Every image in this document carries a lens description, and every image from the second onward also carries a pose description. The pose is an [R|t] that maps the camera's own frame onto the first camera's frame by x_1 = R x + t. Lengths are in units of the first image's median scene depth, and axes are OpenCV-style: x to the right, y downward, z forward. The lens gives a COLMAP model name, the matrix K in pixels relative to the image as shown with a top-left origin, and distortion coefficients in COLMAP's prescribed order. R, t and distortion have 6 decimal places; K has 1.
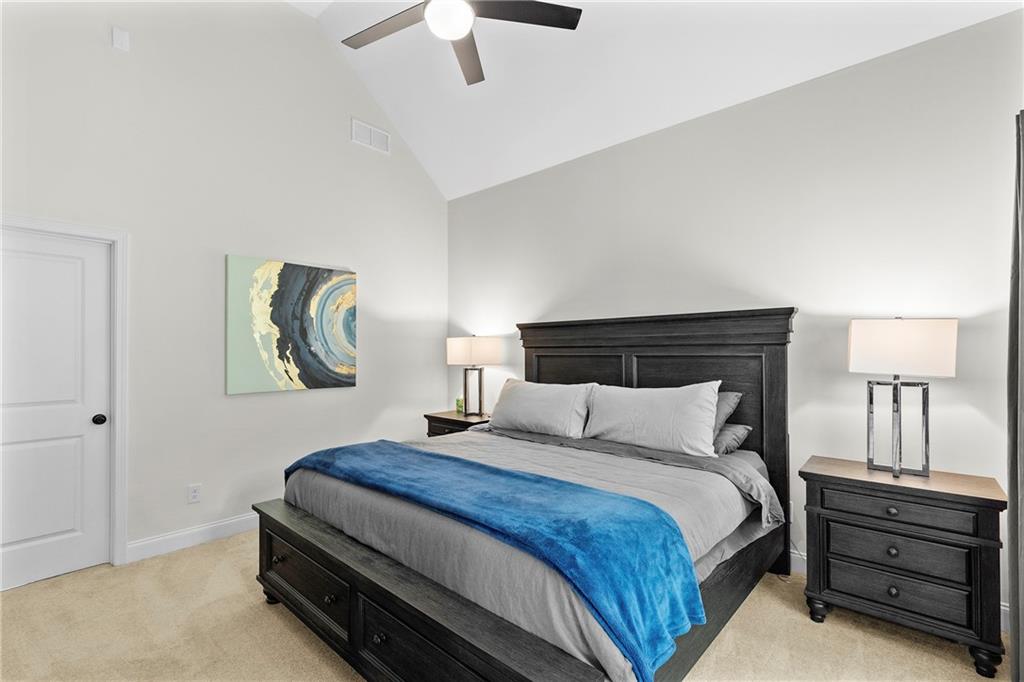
lens RADIAL K [[469.8, 0, 512.0], [0, 469.8, 341.0], [0, 0, 1]] dist [-0.029791, -0.000089]
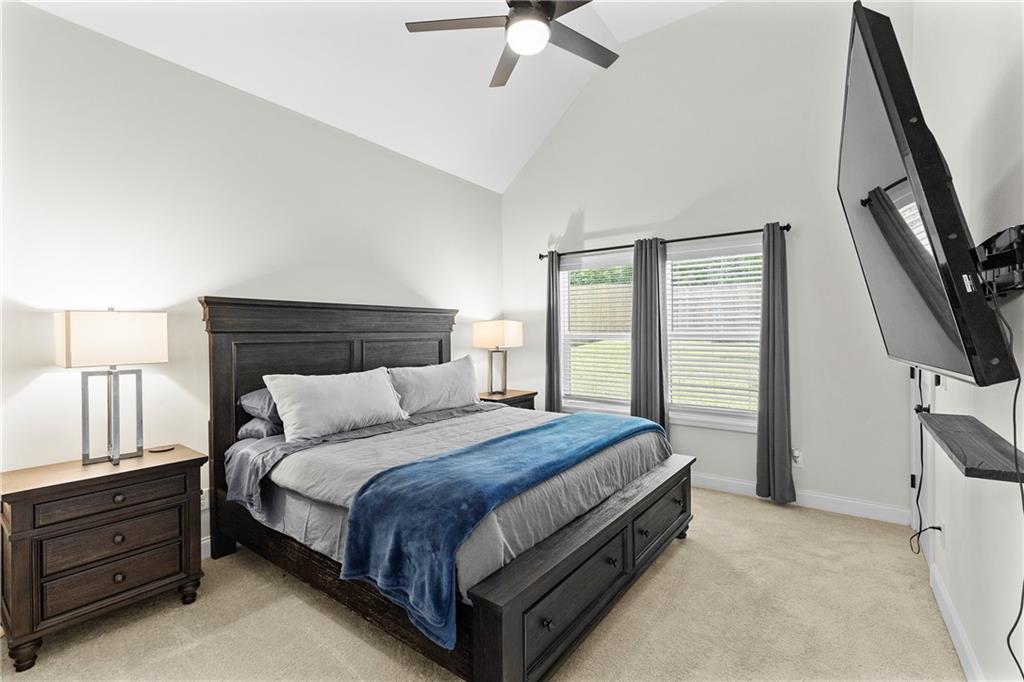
lens RADIAL K [[458.5, 0, 512.0], [0, 458.5, 341.0], [0, 0, 1]] dist [-0.001016, -0.000138]
pose [[-0.099104, -0.011001, 0.995016, -0.284587], [-0.009926, 0.999900, 0.010066, 0.006285], [-0.995028, -0.008879, -0.099203, 0.268854]]
